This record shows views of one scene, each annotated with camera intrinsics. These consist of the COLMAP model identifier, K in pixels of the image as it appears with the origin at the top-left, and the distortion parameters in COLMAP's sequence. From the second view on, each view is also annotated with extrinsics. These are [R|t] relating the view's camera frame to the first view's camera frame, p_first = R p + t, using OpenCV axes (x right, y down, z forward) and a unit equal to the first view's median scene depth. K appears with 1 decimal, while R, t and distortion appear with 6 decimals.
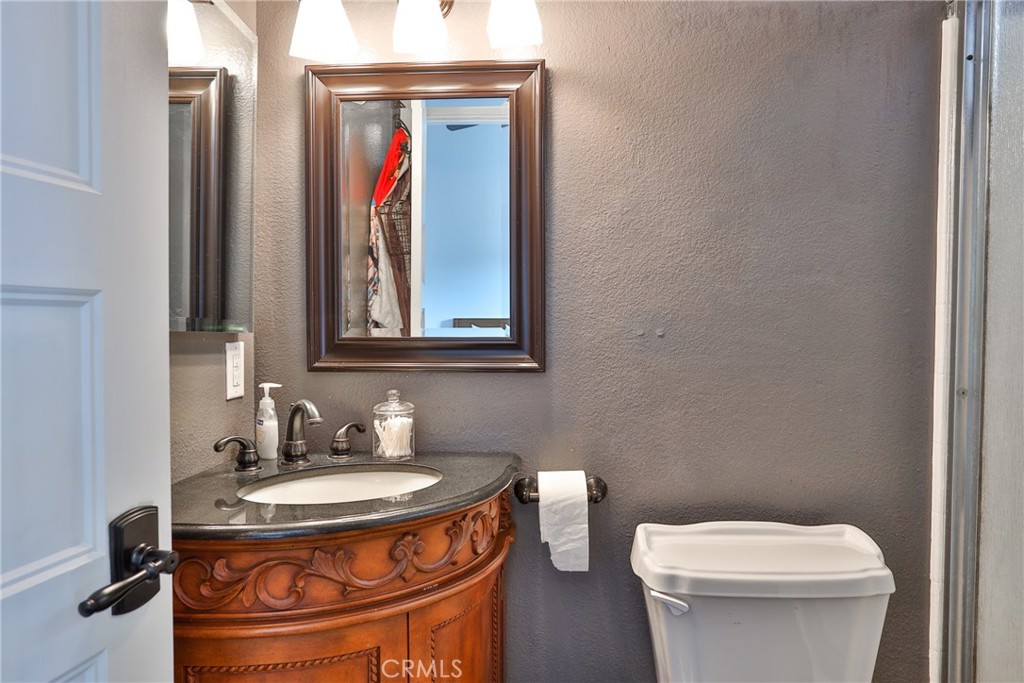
lens RADIAL K [[699.1, 0, 512.0], [0, 699.1, 341.5], [0, 0, 1]] dist [-0.066949, 0.056536]
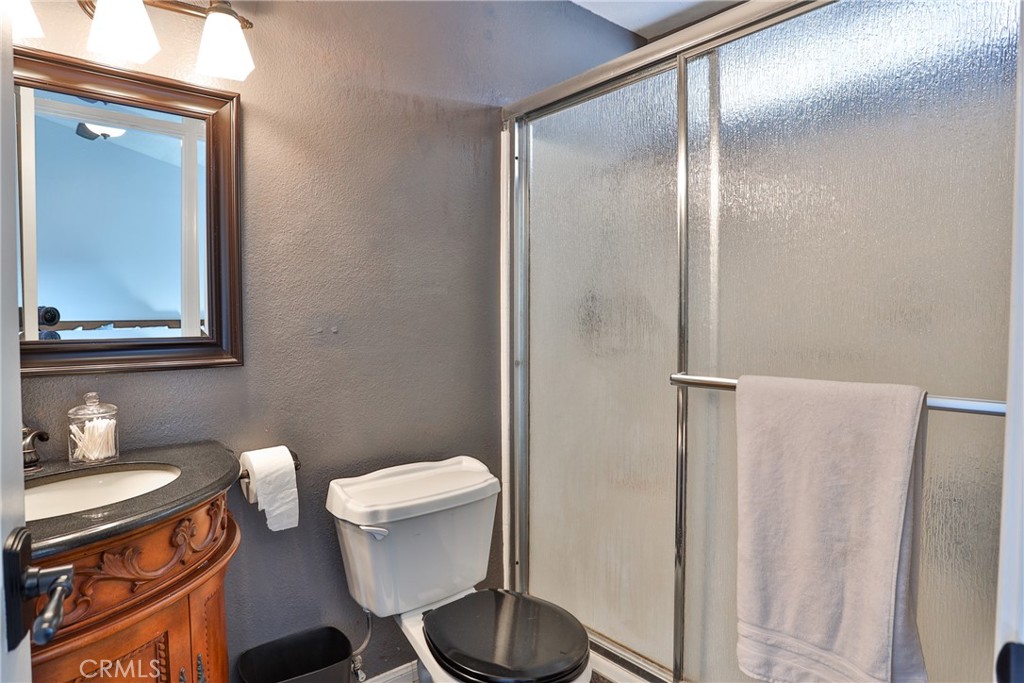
lens RADIAL K [[582.1, 0, 512.0], [0, 582.1, 341.5], [0, 0, 1]] dist [-0.077030, 0.033138]
pose [[0.725475, -0.031490, 0.687528, -0.298609], [0.027062, 0.999485, 0.017223, -0.000635], [-0.687717, 0.006111, 0.725953, 0.009405]]
